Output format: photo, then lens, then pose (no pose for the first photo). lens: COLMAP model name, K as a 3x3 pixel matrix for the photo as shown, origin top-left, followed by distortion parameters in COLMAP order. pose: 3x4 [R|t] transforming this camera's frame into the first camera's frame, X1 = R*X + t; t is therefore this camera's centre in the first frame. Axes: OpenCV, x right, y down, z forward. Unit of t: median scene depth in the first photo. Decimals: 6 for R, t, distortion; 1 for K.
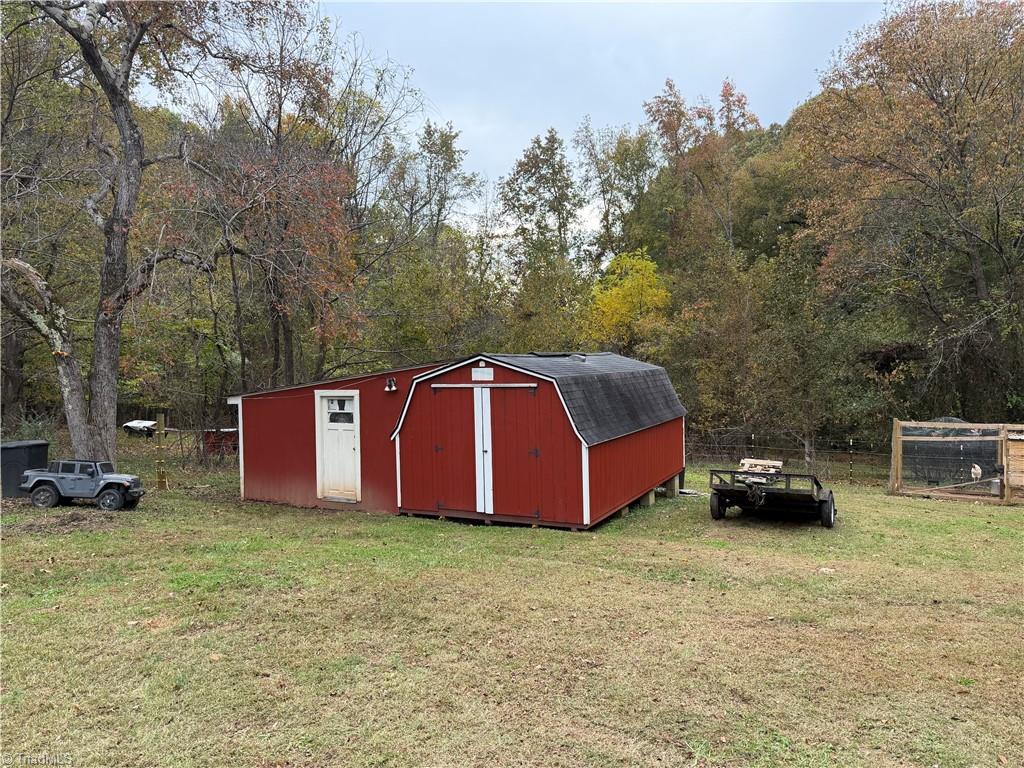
lens RADIAL K [[729.0, 0, 511.0], [0, 729.0, 385.3], [0, 0, 1]] dist [0.014097, -0.012968]
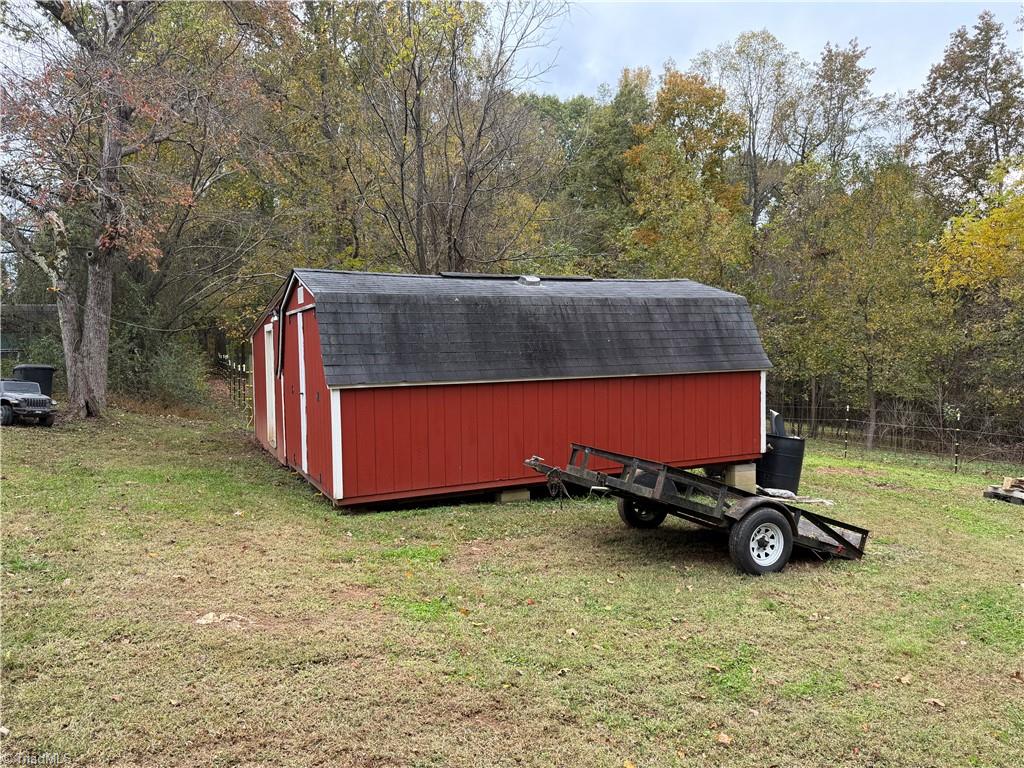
lens RADIAL K [[729.0, 0, 509.9], [0, 729.0, 356.0], [0, 0, 1]] dist [0.014097, -0.012968]
pose [[0.788936, 0.014983, -0.614292, 0.135700], [-0.019087, 0.999818, -0.000126, 0.009868], [0.614178, 0.011824, 0.789079, 0.110870]]
